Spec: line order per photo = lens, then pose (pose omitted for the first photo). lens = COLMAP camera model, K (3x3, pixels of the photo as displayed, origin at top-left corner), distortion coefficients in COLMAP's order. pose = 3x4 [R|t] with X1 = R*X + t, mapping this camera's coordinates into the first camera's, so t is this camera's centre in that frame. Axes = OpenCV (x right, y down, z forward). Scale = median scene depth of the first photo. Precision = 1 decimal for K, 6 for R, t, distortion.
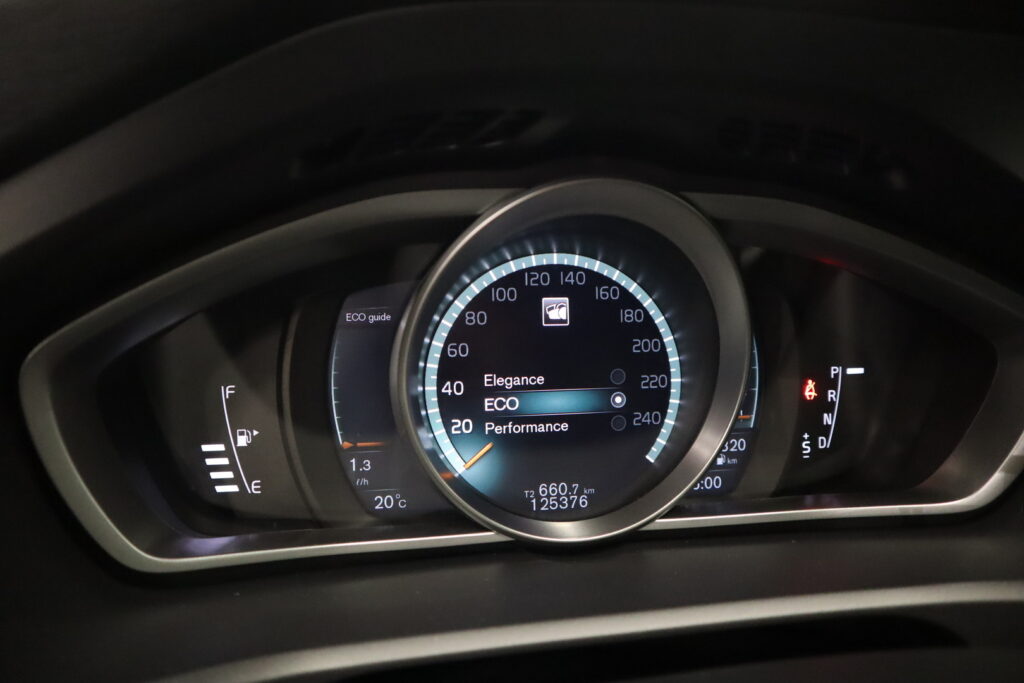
lens RADIAL K [[724.2, 0, 508.5], [0, 724.2, 341.4], [0, 0, 1]] dist [-0.084647, 0.042554]
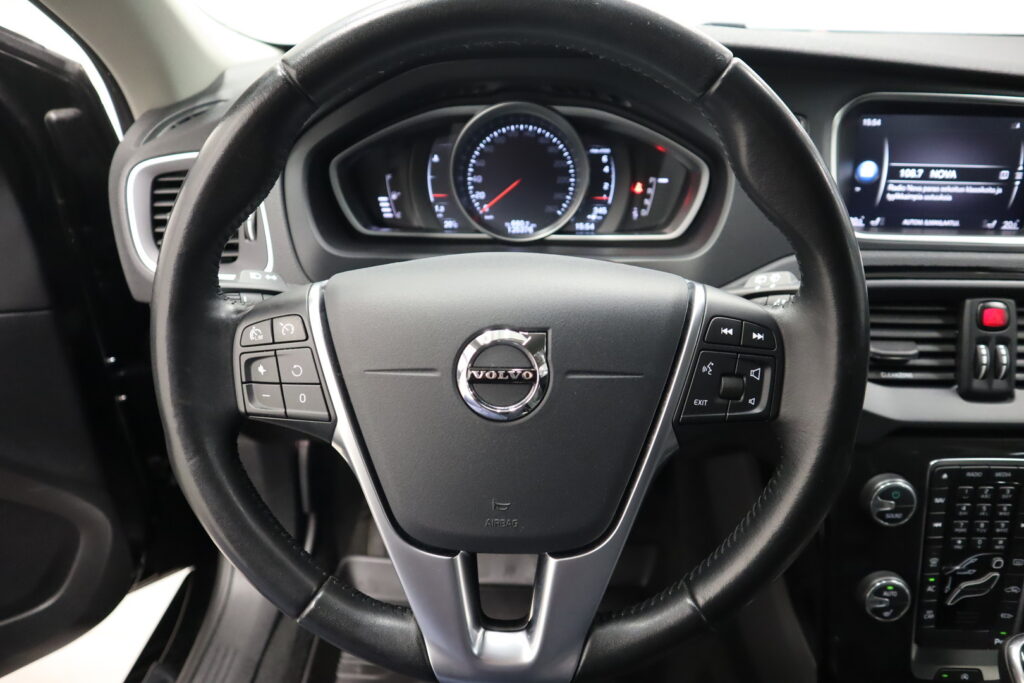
lens RADIAL K [[724.2, 0, 509.8], [0, 724.2, 342.7], [0, 0, 1]] dist [-0.084647, 0.042554]
pose [[0.979799, 0.082106, -0.182352, 0.523308], [-0.033453, 0.966275, 0.255332, -0.026262], [0.197166, -0.244073, 0.949502, -1.429230]]
